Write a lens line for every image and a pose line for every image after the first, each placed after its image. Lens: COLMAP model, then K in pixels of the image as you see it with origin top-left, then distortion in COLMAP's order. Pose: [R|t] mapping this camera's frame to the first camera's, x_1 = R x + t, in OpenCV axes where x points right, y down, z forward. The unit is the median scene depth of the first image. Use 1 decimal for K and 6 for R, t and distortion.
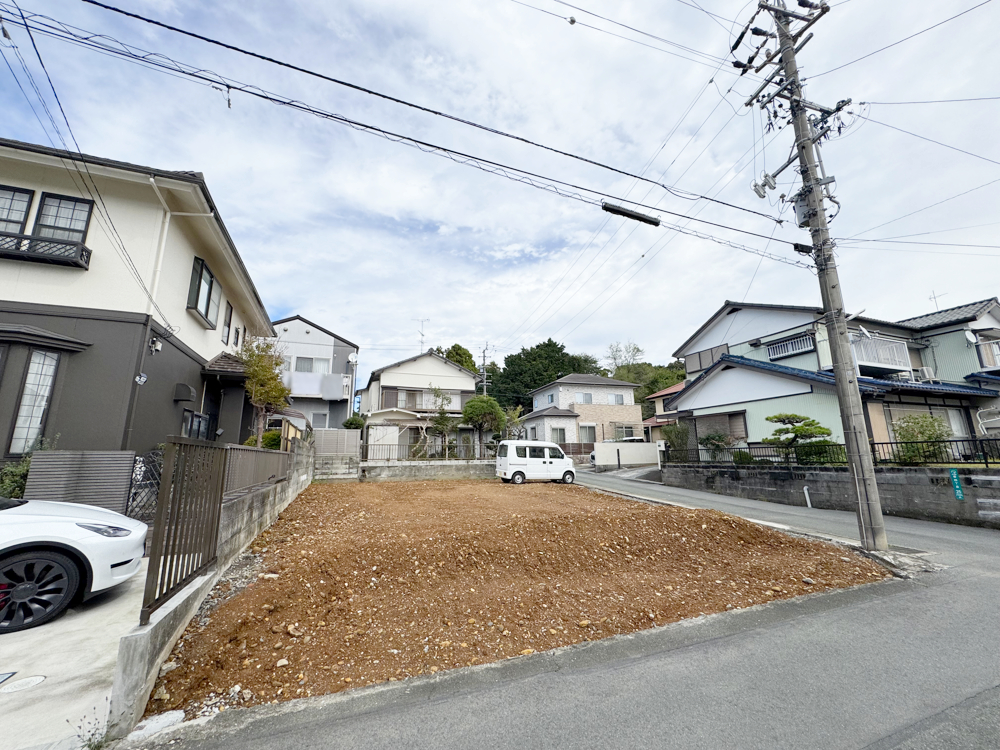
lens RADIAL K [[398.4, 0, 500.0], [0, 398.4, 375.0], [0, 0, 1]] dist [-0.004067, 0.000611]
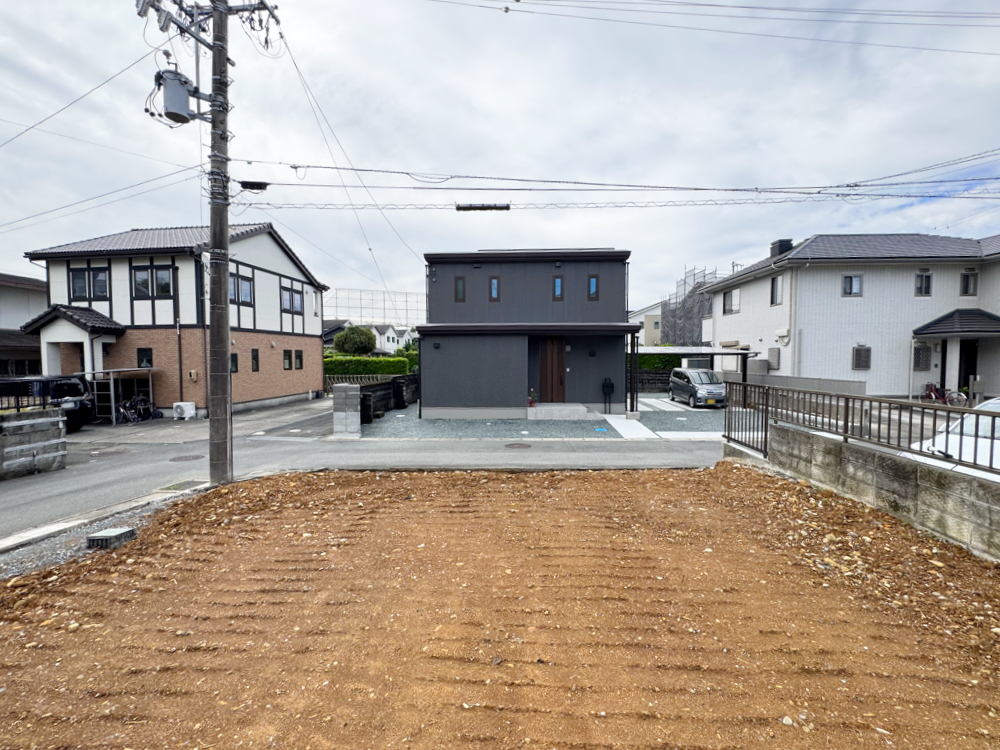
lens RADIAL K [[414.1, 0, 502.5], [0, 414.1, 372.4], [0, 0, 1]] dist [-0.008265, 0.000132]
pose [[-0.911439, 0.002928, 0.411426, -0.081022], [-0.066863, 0.985628, -0.155135, 0.101982], [-0.405967, -0.168905, -0.898144, 0.665841]]
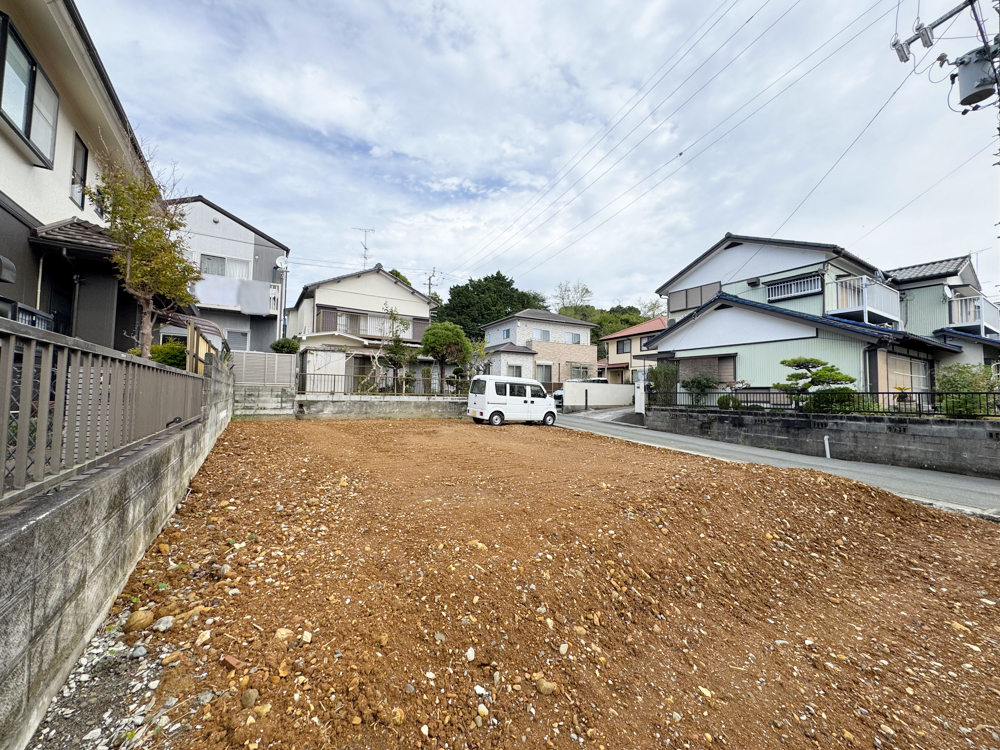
lens RADIAL K [[398.4, 0, 500.0], [0, 398.4, 375.0], [0, 0, 1]] dist [-0.004067, 0.000611]
pose [[0.983253, 0.039435, 0.177928, -0.097438], [-0.066231, 0.986876, 0.147274, 0.036686], [-0.169785, -0.156592, 0.972961, 0.168878]]
